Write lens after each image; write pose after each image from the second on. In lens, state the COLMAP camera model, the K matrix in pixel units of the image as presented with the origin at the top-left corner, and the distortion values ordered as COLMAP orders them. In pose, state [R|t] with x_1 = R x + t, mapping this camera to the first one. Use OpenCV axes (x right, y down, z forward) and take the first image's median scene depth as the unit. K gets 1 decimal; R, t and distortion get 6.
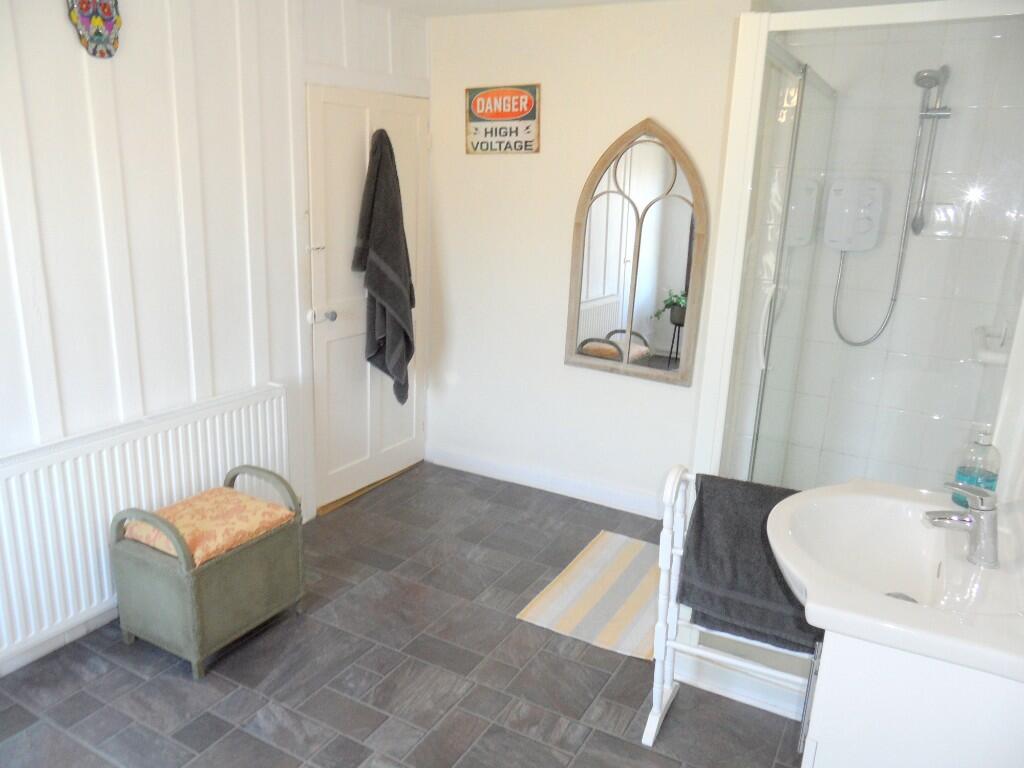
lens RADIAL K [[755.7, 0, 519.5], [0, 755.7, 383.7], [0, 0, 1]] dist [-0.032747, 0.033654]
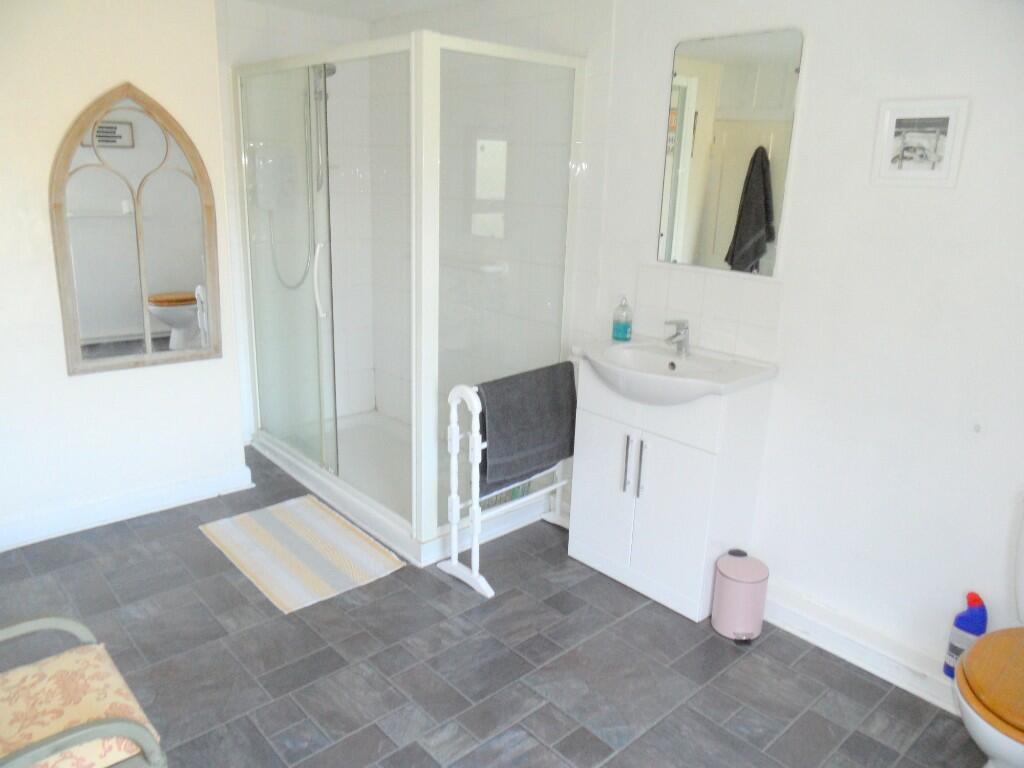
lens RADIAL K [[755.7, 0, 505.6], [0, 755.7, 380.8], [0, 0, 1]] dist [-0.032747, 0.033654]
pose [[0.325732, -0.285650, 0.901279, -0.787047], [0.222340, 0.949677, 0.220633, -0.143057], [-0.918947, 0.128523, 0.372851, 0.379414]]
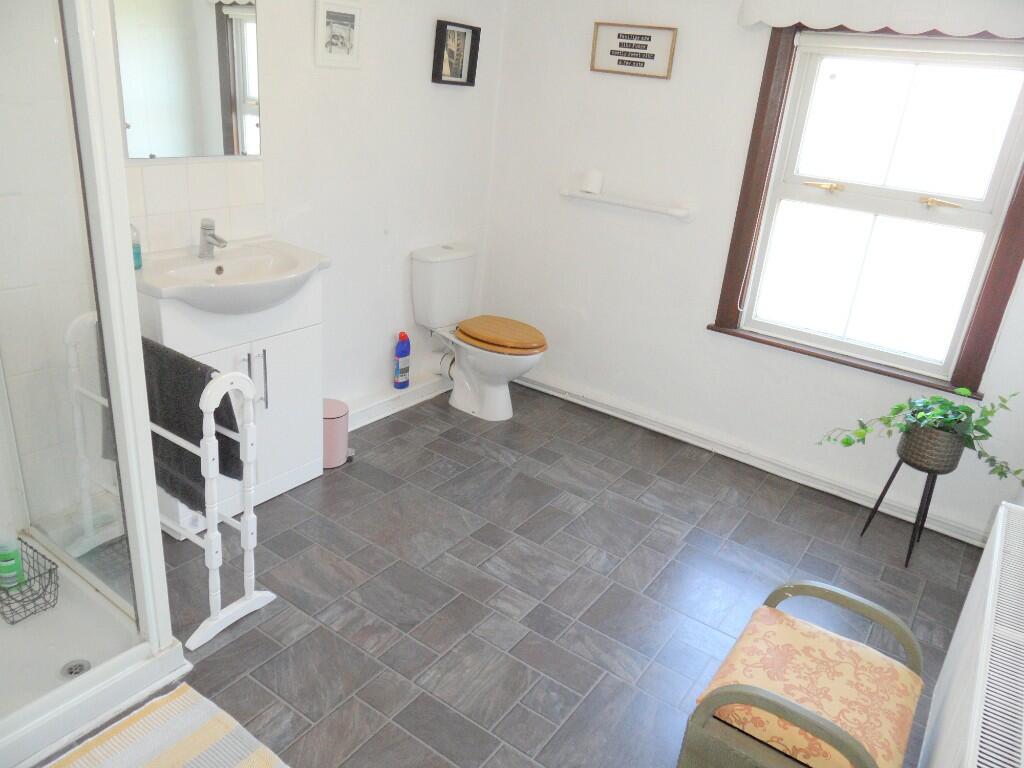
lens RADIAL K [[755.7, 0, 505.6], [0, 755.7, 384.3], [0, 0, 1]] dist [-0.032747, 0.033654]
pose [[-0.986532, -0.154895, 0.052556, -0.150975], [-0.092920, 0.795138, 0.599267, -0.392359], [-0.134613, 0.586313, -0.798822, 1.433444]]
